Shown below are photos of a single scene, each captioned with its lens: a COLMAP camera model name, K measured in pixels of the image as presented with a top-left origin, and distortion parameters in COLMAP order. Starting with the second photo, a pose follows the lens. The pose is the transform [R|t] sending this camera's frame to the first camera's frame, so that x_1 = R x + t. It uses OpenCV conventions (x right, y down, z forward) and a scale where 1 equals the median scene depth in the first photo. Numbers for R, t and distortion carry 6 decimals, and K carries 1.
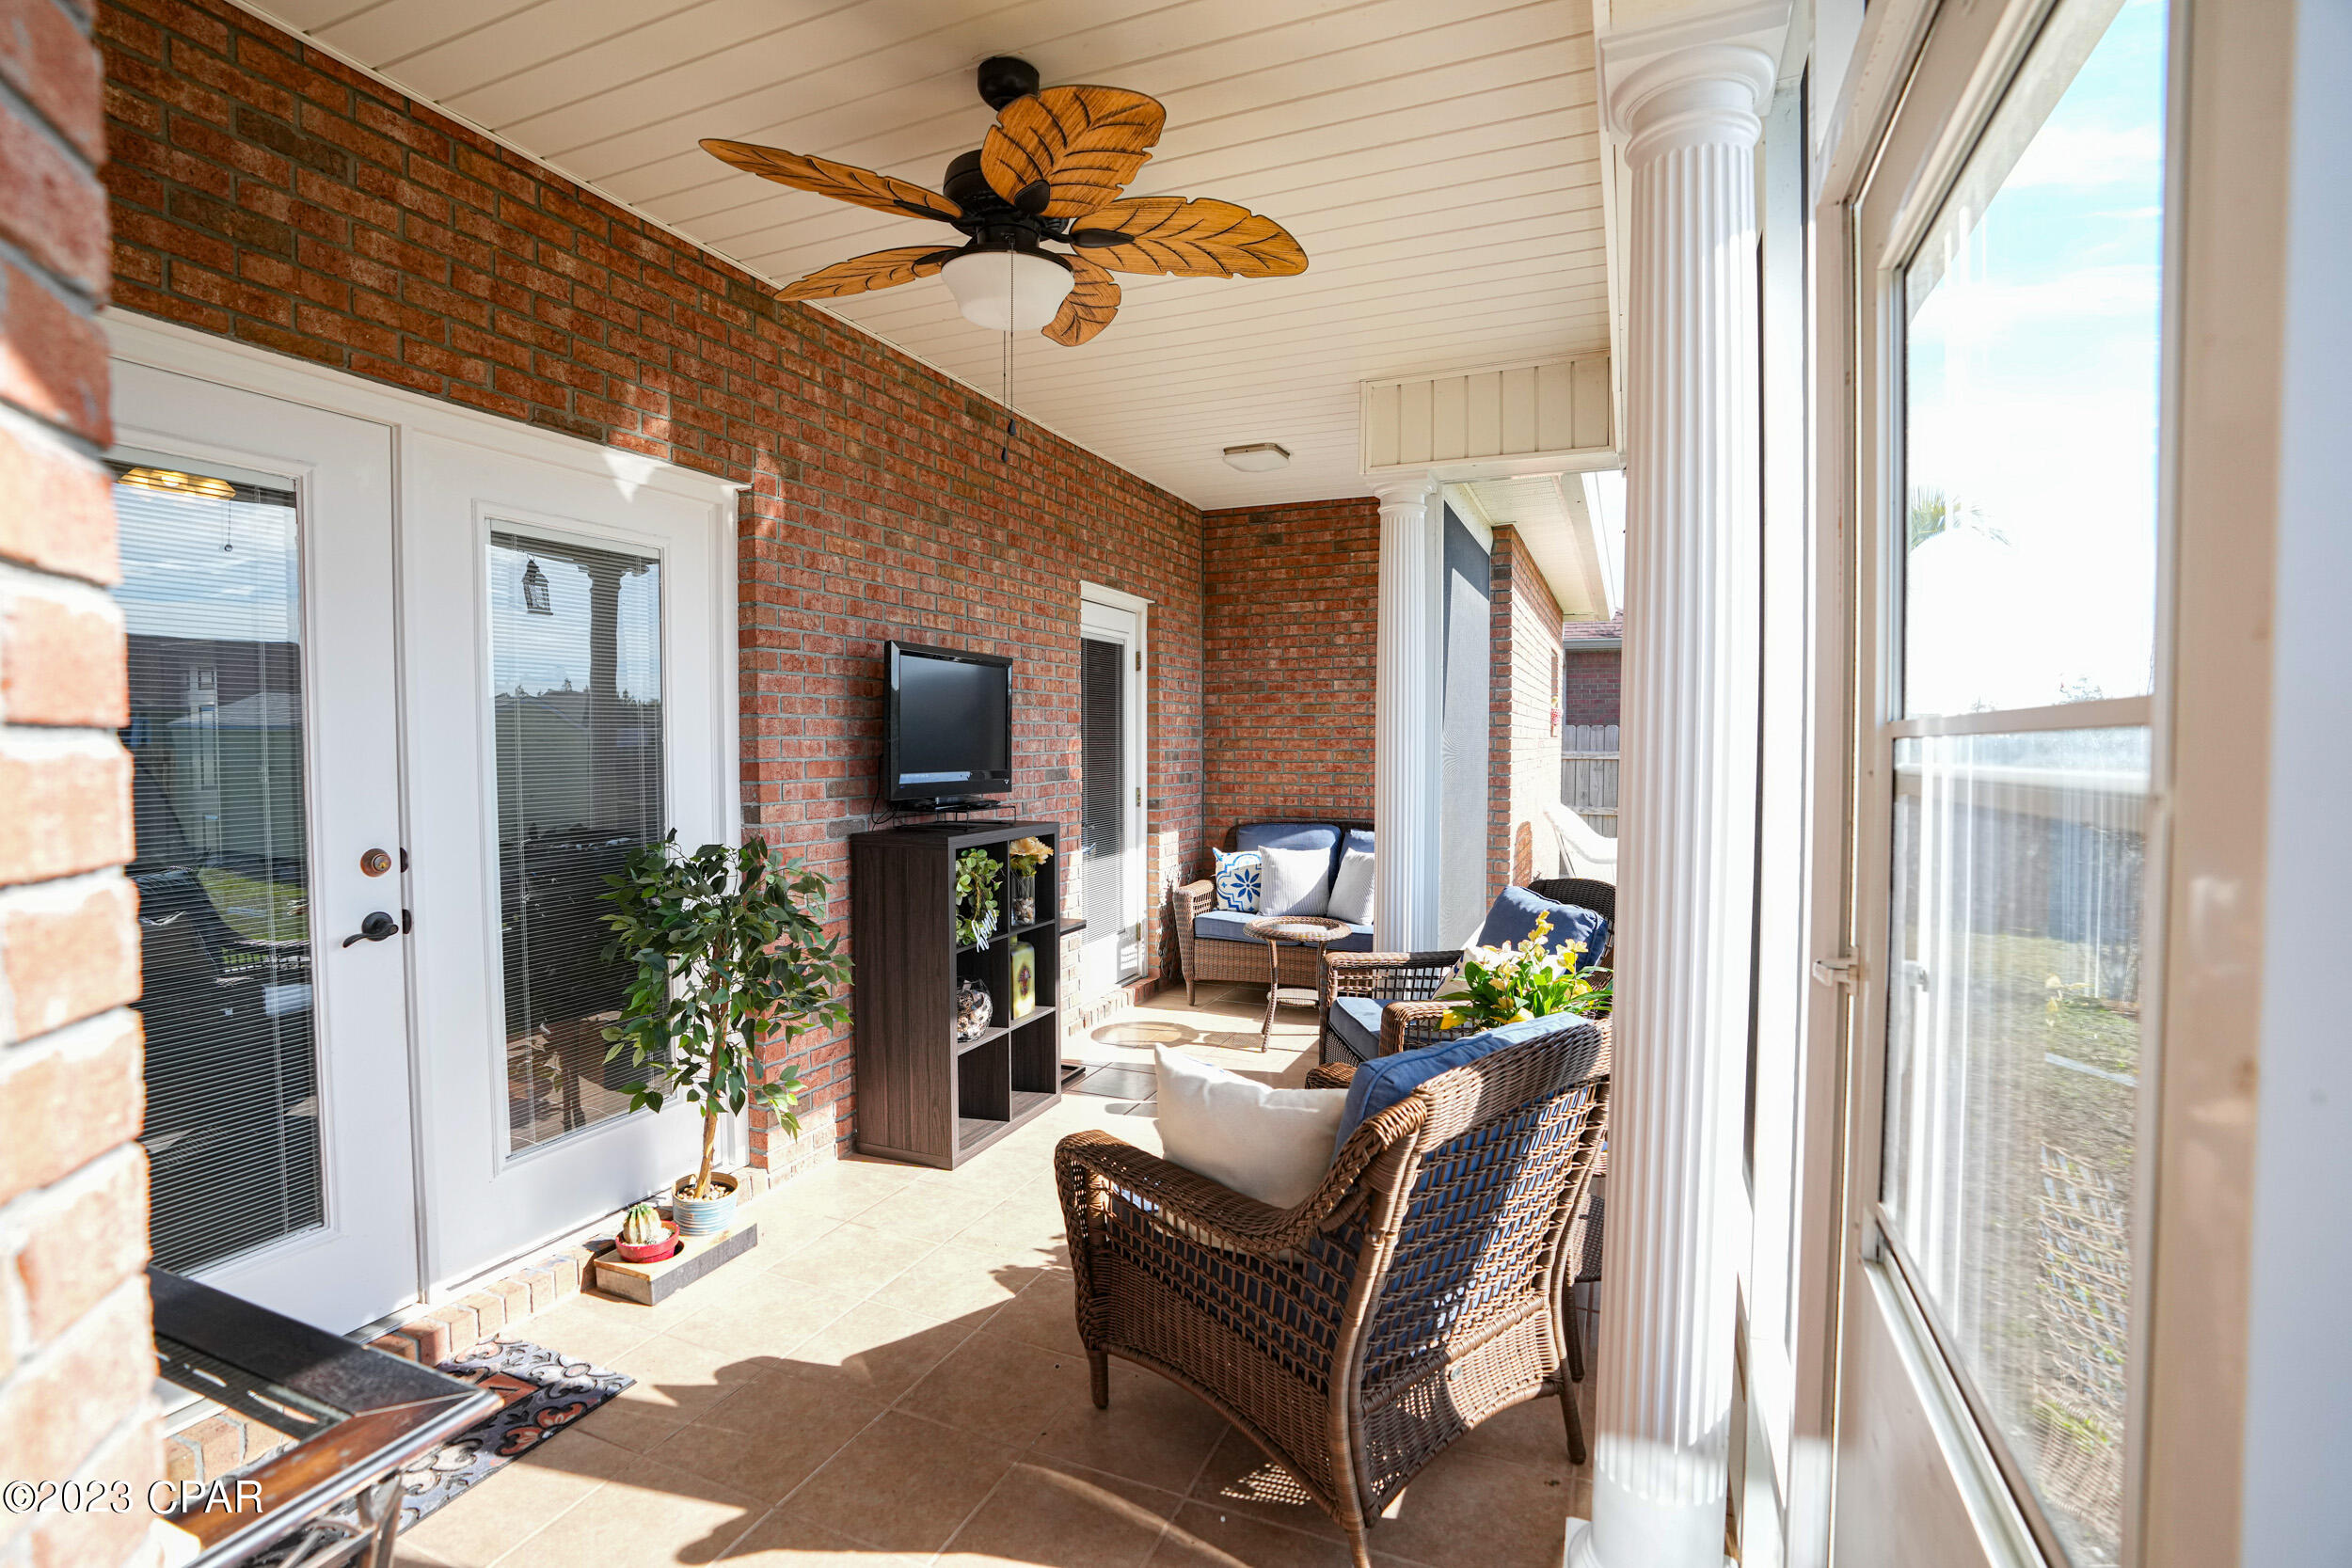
lens RADIAL K [[1091.4, 0, 1176.0], [0, 1091.4, 784.0], [0, 0, 1]] dist [-0.069241, 0.029211]
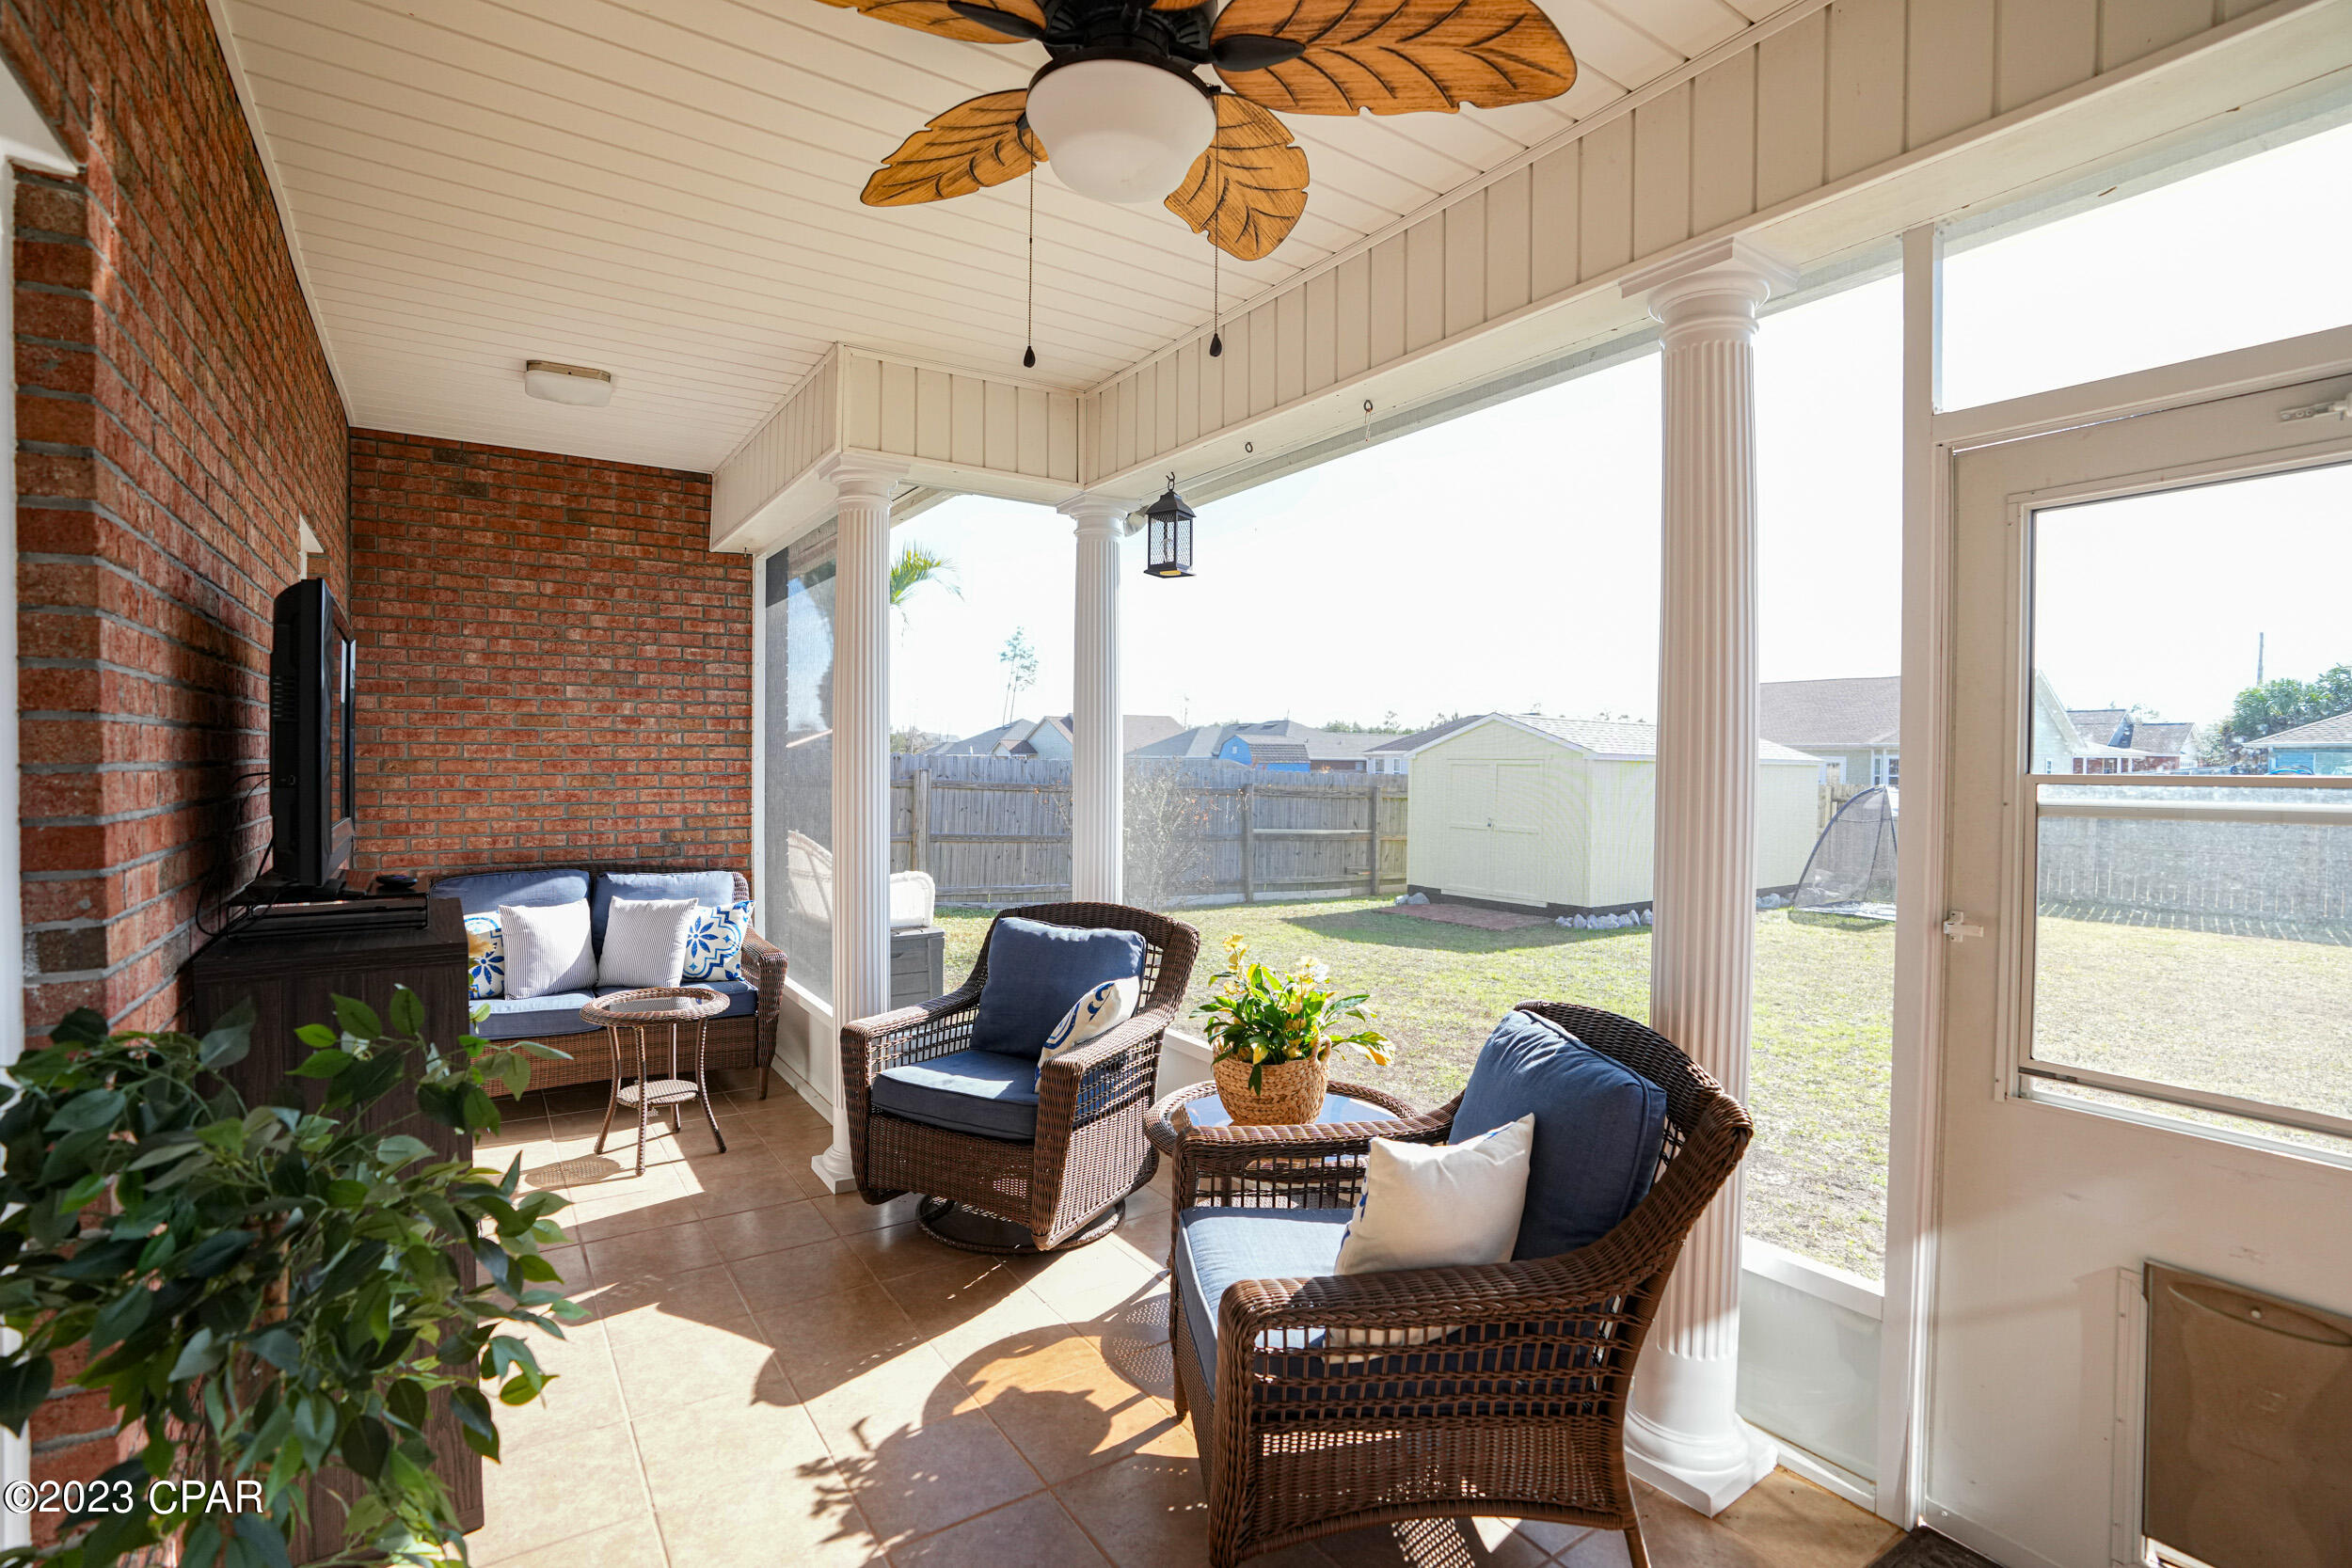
lens RADIAL K [[1091.4, 0, 1176.0], [0, 1091.4, 784.0], [0, 0, 1]] dist [-0.069241, 0.029211]
pose [[0.551552, -0.013733, 0.834027, -0.253478], [0.025749, 0.999668, -0.000568, -0.012164], [-0.833743, 0.021788, 0.551723, 0.207829]]
